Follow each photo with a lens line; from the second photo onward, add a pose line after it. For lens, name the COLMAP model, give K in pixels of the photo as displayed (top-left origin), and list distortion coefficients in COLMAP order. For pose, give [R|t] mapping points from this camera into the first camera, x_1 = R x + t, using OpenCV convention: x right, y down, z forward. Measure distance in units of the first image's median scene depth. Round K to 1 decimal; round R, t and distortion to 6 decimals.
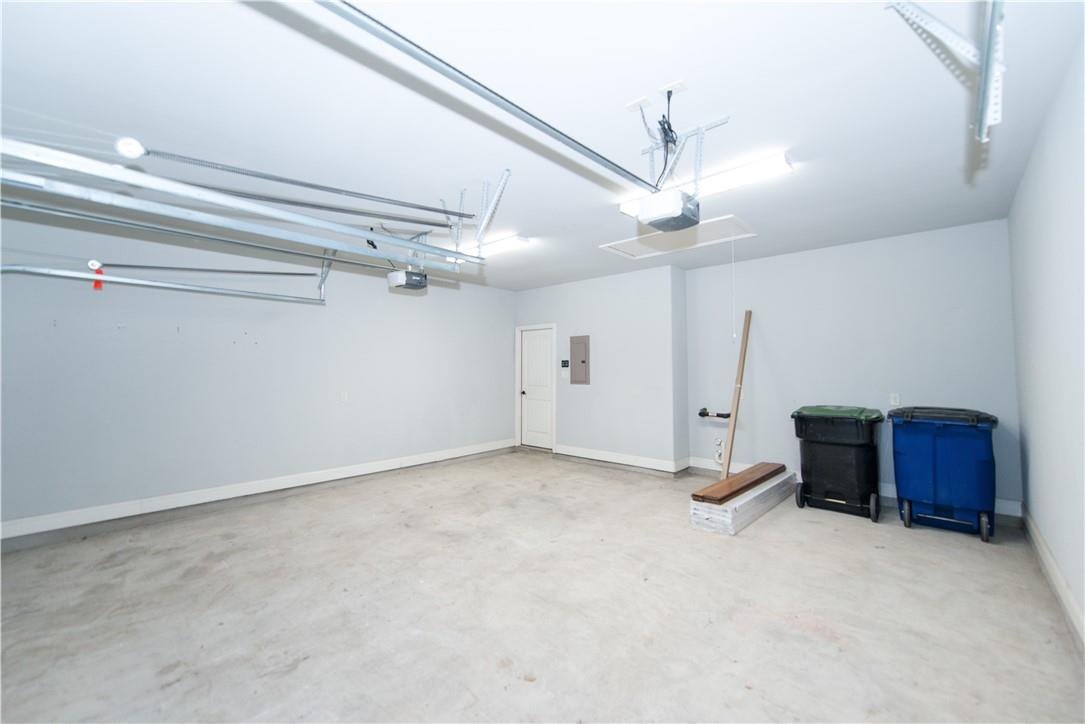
lens RADIAL K [[424.1, 0, 541.2], [0, 424.1, 363.5], [0, 0, 1]] dist [0.010262, -0.002726]
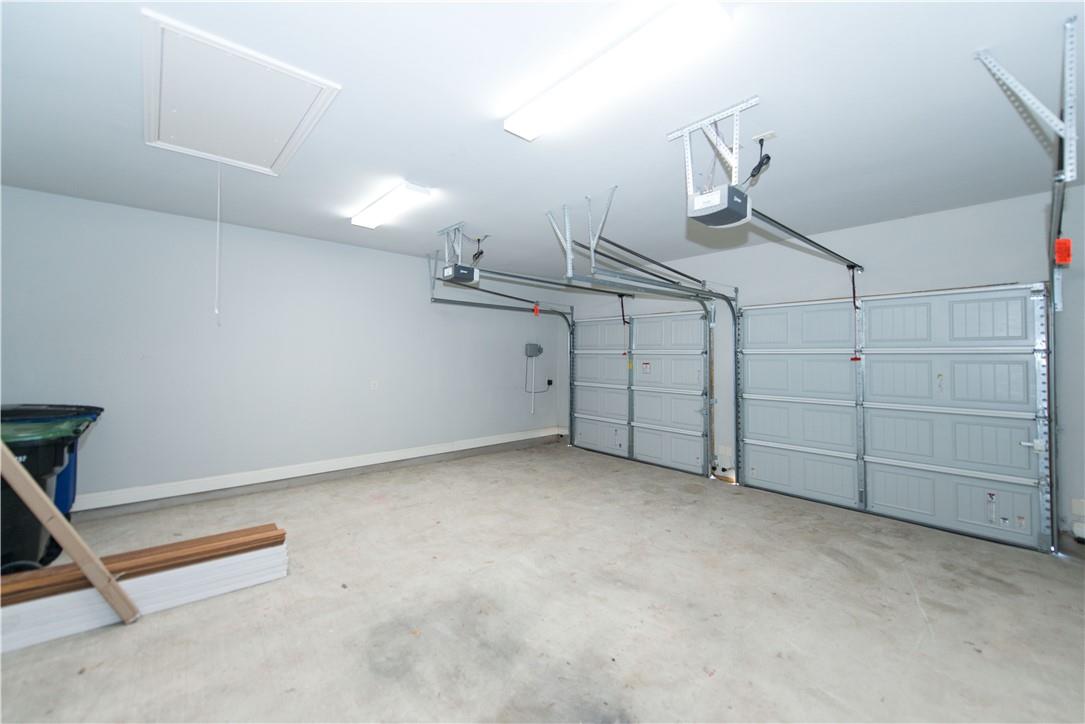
lens RADIAL K [[424.1, 0, 543.8], [0, 424.1, 356.8], [0, 0, 1]] dist [0.010262, -0.002726]
pose [[-0.995106, -0.006799, 0.098576, -0.181663], [-0.008333, 0.999850, -0.015152, 0.018947], [-0.098458, -0.015899, -0.995014, 2.082719]]
